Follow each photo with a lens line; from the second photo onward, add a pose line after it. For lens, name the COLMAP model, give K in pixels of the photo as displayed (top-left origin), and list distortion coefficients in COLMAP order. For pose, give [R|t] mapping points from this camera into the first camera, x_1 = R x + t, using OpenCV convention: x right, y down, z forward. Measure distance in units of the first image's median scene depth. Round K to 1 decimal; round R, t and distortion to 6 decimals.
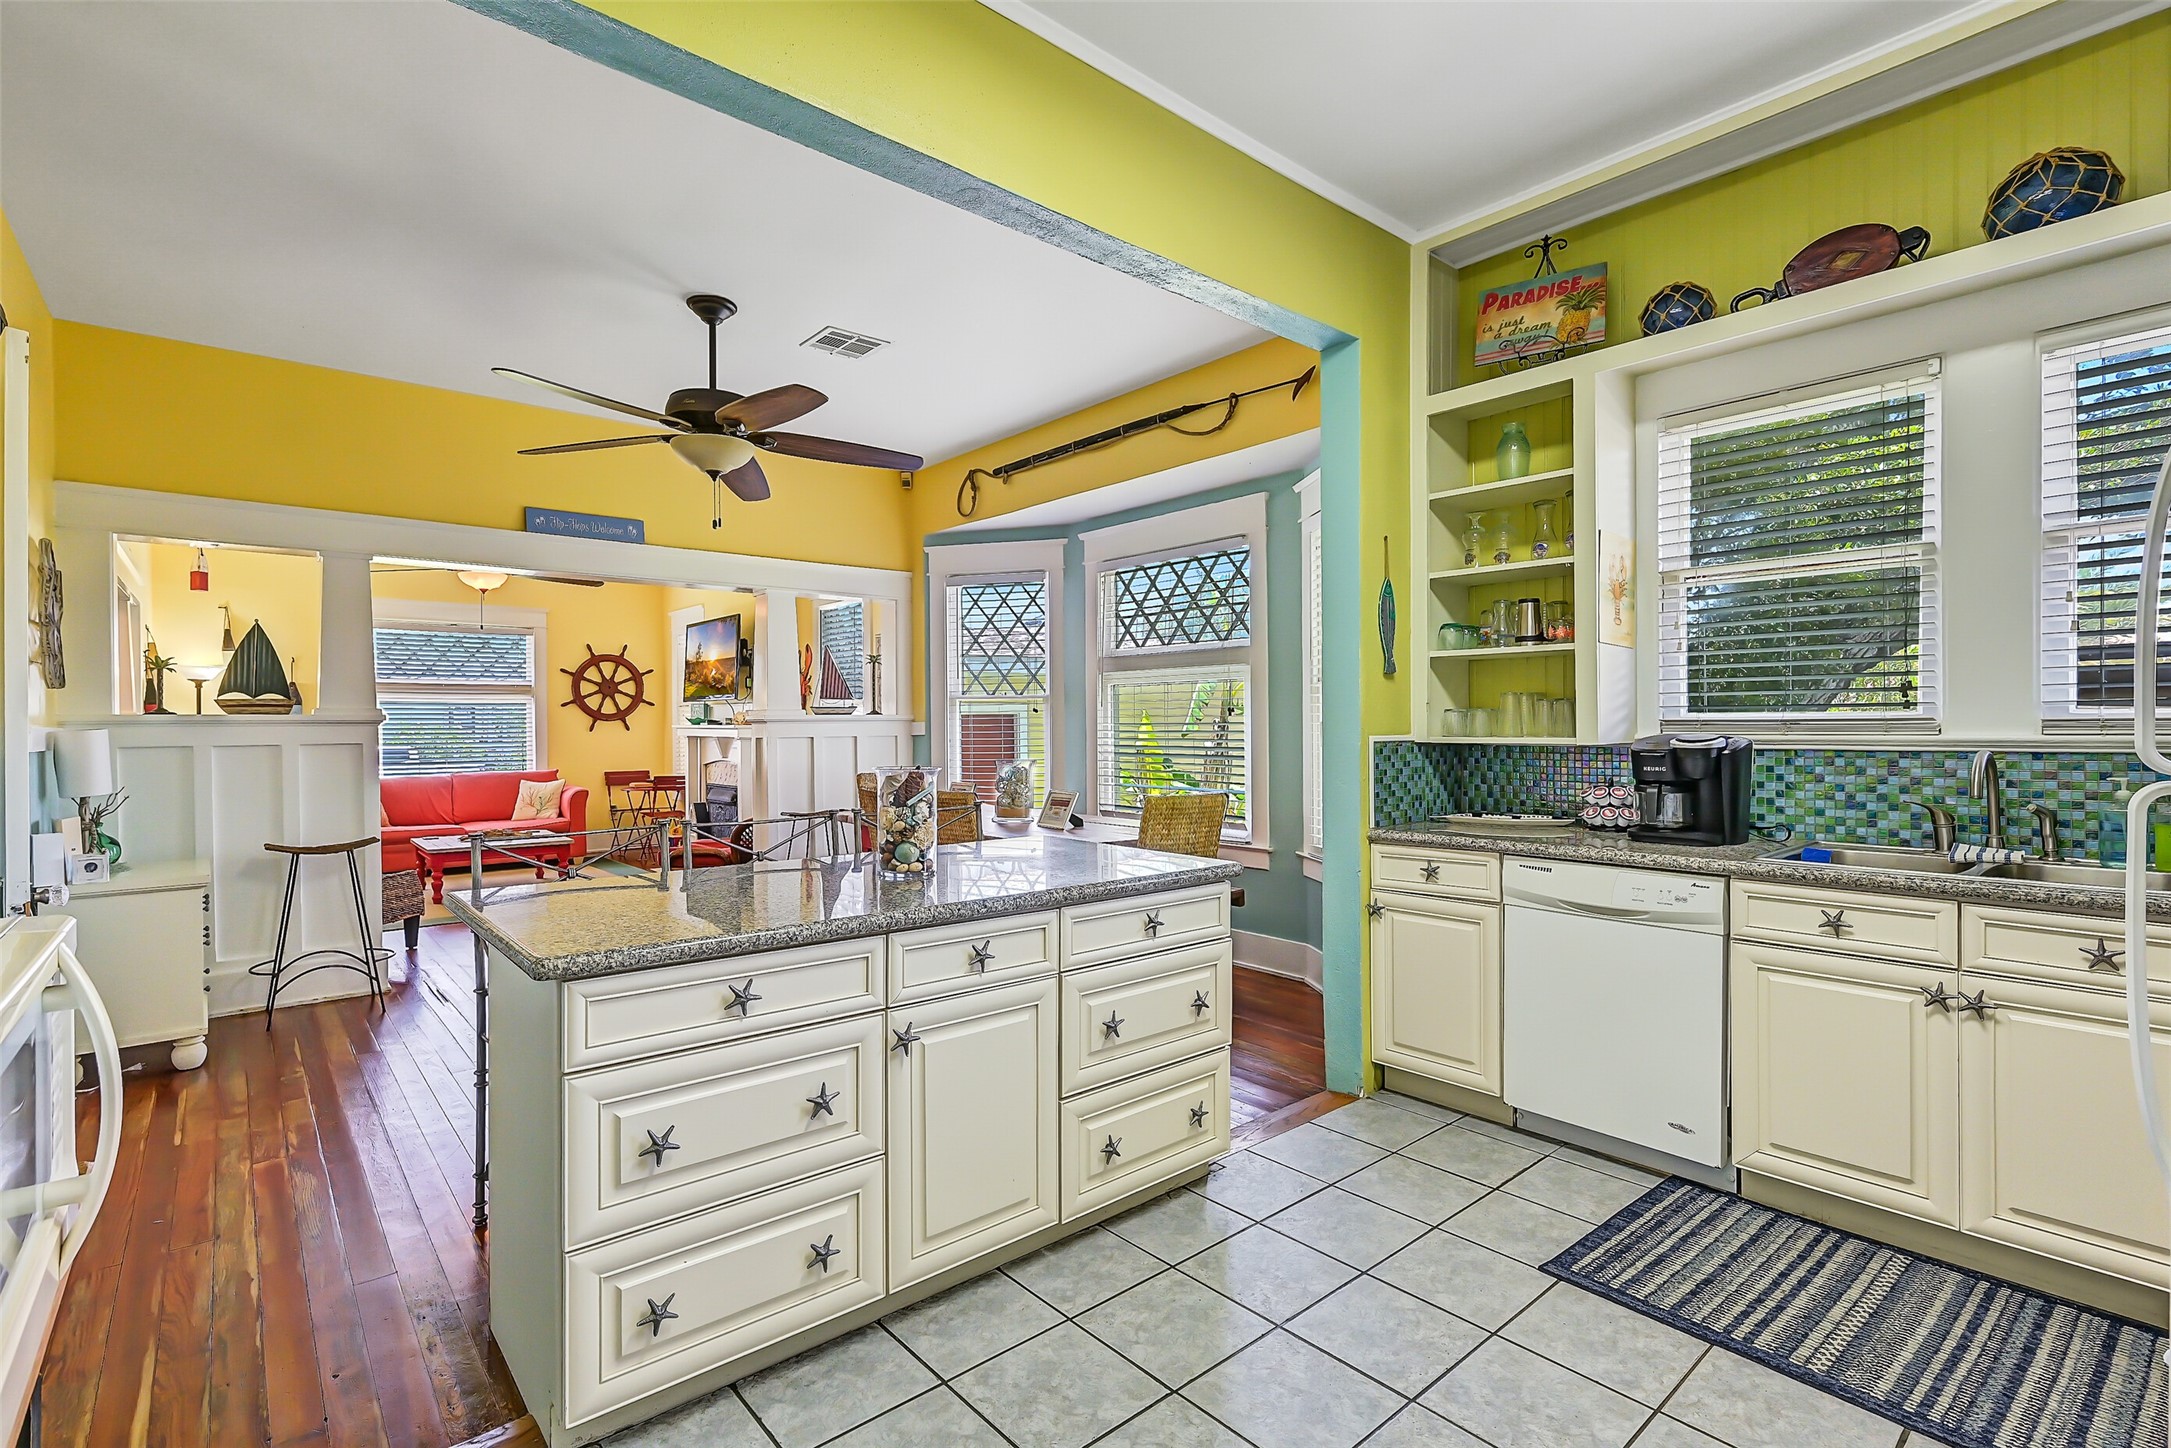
lens RADIAL K [[1001.0, 0, 1096.3], [0, 1001.0, 724.9], [0, 0, 1]] dist [0.003069, 0.000274]
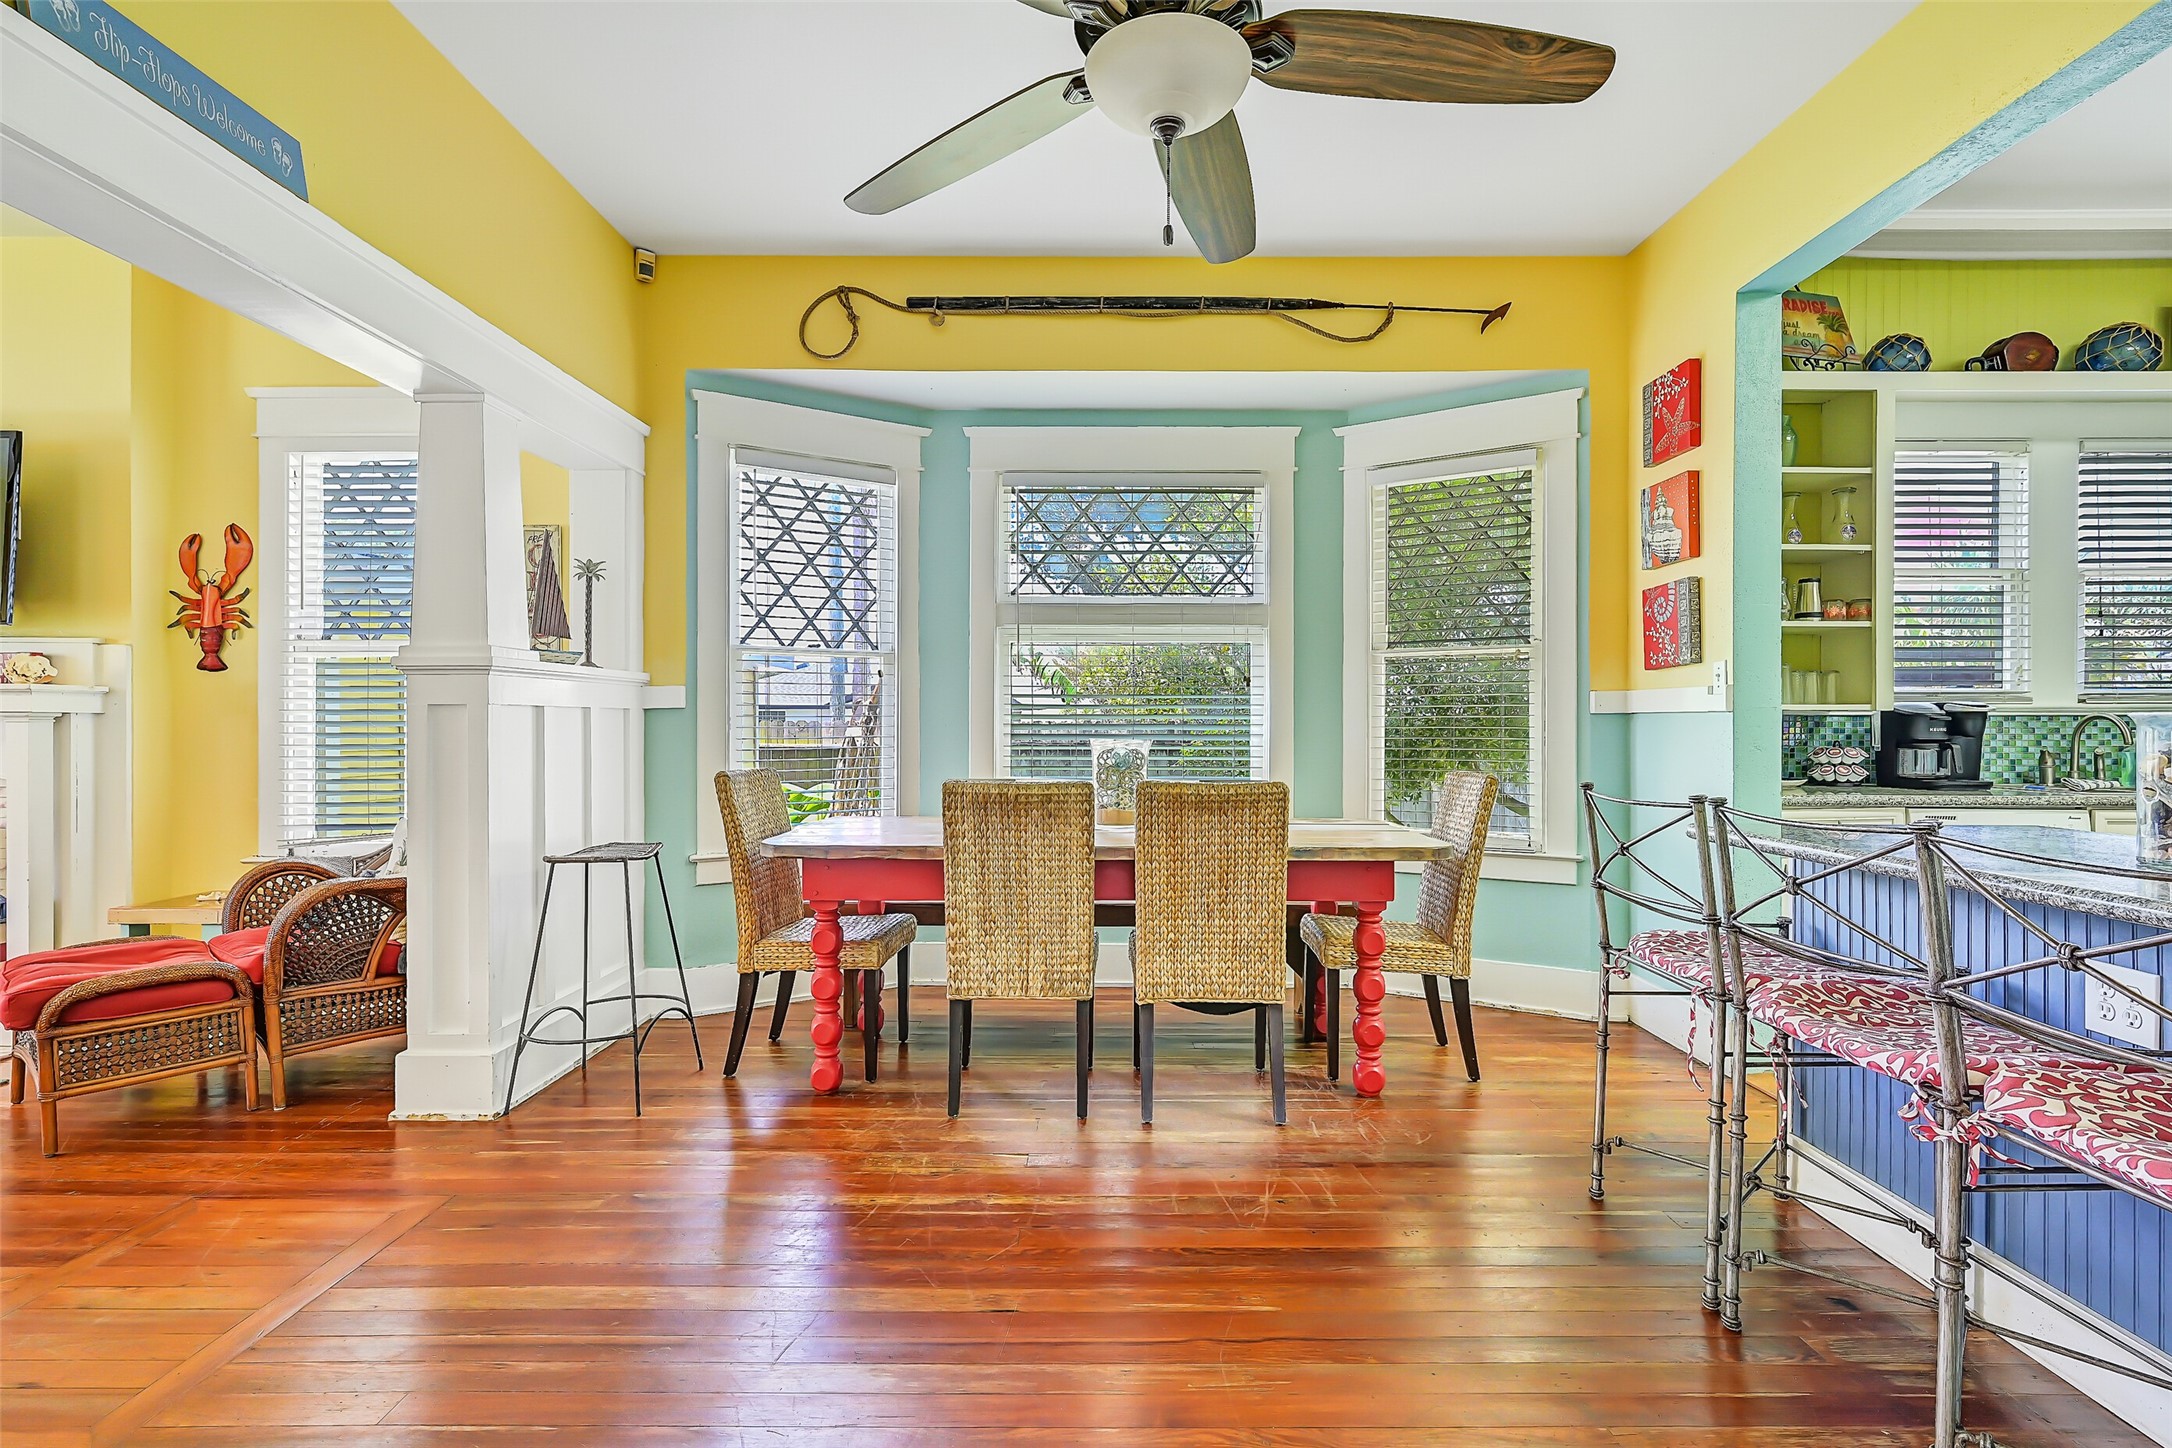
lens RADIAL K [[1021.3, 0, 1096.4], [0, 1021.3, 726.0], [0, 0, 1]] dist [0.000968, -0.000485]
pose [[0.659213, 0.007101, 0.751923, -0.934160], [-0.004413, 0.999975, -0.005575, 0.045764], [-0.751943, 0.000357, 0.659227, 0.854575]]
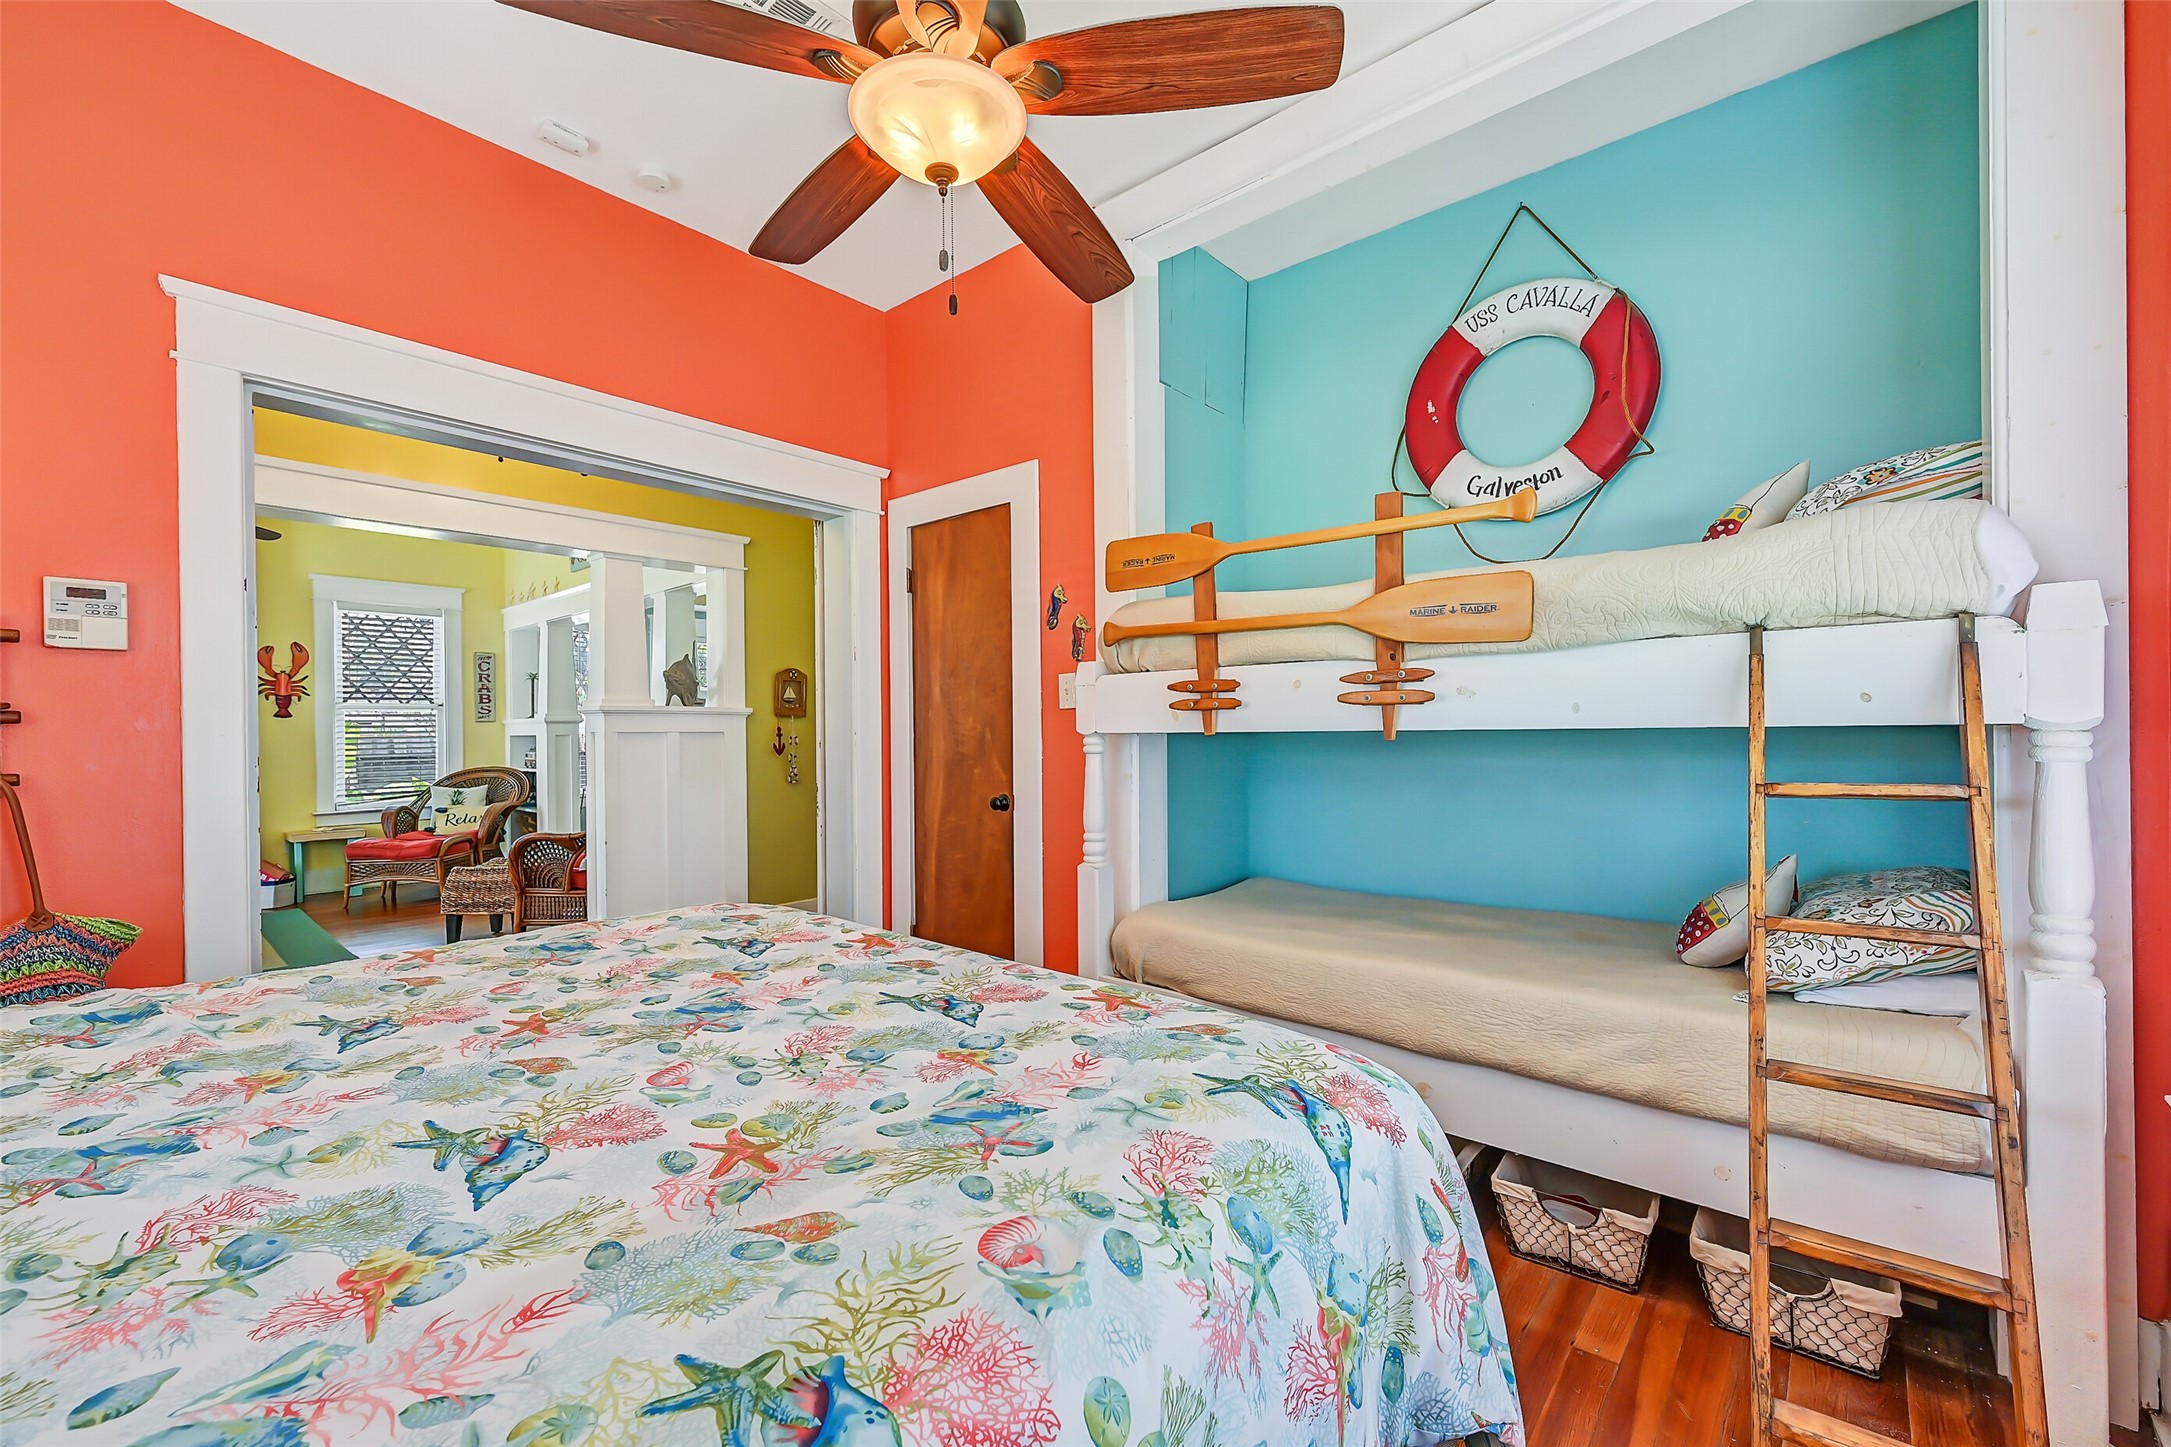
lens RADIAL K [[882.4, 0, 1091.1], [0, 882.4, 735.9], [0, 0, 1]] dist [0.000941, 0.000036]
pose [[-0.151816, 0.006315, 0.988389, -2.979551], [0.012837, 0.999908, -0.004417, 0.052365], [-0.988325, 0.012018, -0.151883, 0.926552]]
